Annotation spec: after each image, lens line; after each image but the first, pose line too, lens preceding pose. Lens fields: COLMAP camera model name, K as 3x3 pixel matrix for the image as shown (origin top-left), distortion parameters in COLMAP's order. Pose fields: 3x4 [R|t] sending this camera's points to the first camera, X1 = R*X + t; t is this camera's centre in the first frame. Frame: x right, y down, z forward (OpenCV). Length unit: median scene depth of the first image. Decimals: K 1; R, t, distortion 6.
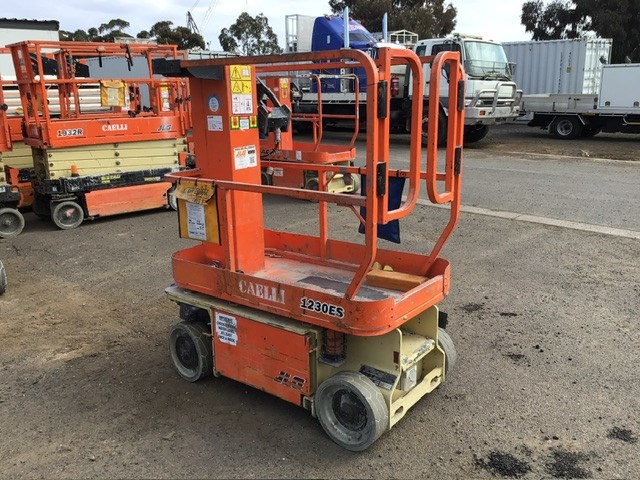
lens RADIAL K [[575.9, 0, 321.2], [0, 575.9, 239.1], [0, 0, 1]] dist [0.117246, -0.230559]
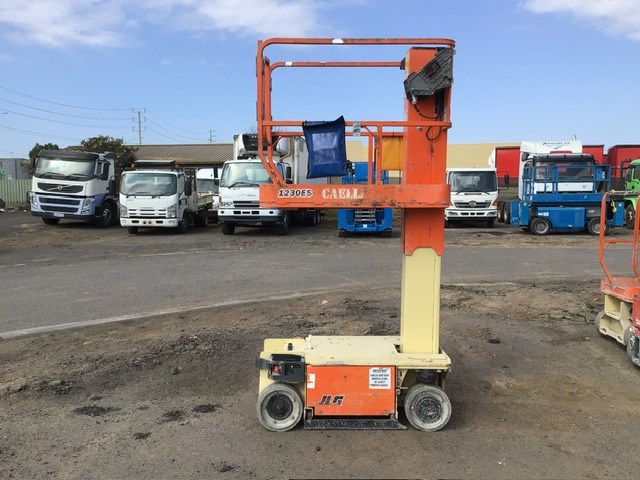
lens RADIAL K [[575.9, 0, 321.2], [0, 575.9, 239.1], [0, 0, 1]] dist [0.117246, -0.230559]
pose [[-0.779451, 0.067611, -0.622804, 0.710253], [-0.147089, 0.946616, 0.286848, -0.444086], [0.608951, 0.315192, -0.727896, 1.488307]]
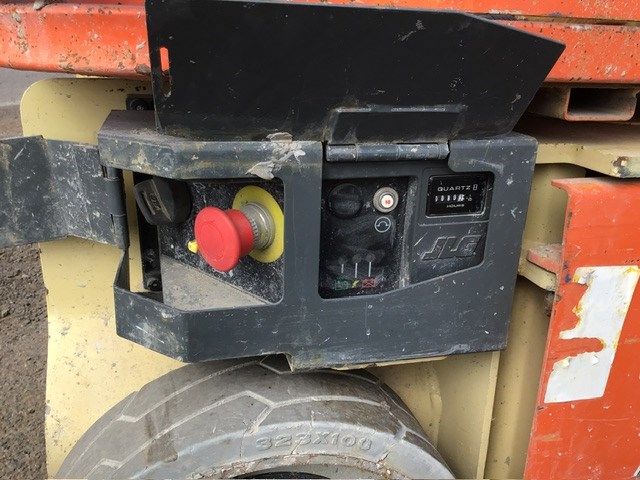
lens RADIAL K [[575.9, 0, 321.2], [0, 575.9, 239.1], [0, 0, 1]] dist [0.117246, -0.230559]
pose [[-0.607462, 0.261403, -0.750106, 0.198234], [-0.210441, 0.857604, 0.469287, 0.041749], [0.765966, 0.442927, -0.465952, 0.810303]]
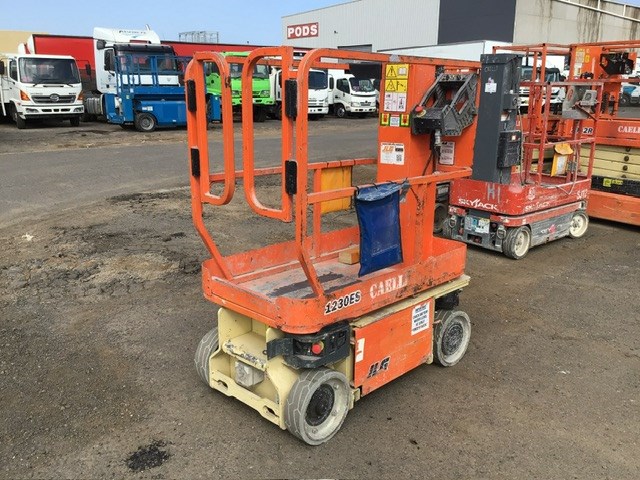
lens RADIAL K [[575.9, 0, 321.2], [0, 575.9, 239.1], [0, 0, 1]] dist [0.117246, -0.230559]
pose [[-0.109868, 0.261597, -0.958904, 0.712833], [-0.254848, 0.925079, 0.281569, -0.202679], [0.960719, 0.275311, -0.034970, 0.750486]]
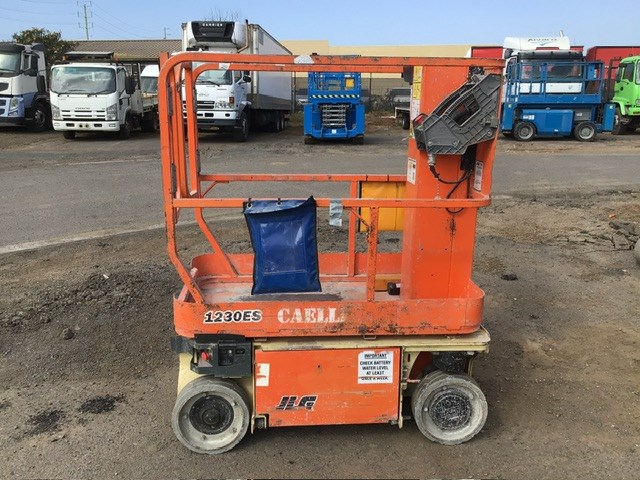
lens RADIAL K [[576.7, 0, 322.1], [0, 576.7, 241.2], [0, 0, 1]] dist [0.125663, -0.241881]
pose [[-0.739866, 0.173340, -0.650040, 0.432088], [-0.164514, 0.890285, 0.424650, -0.309612], [0.652329, 0.421125, -0.630175, 1.180494]]
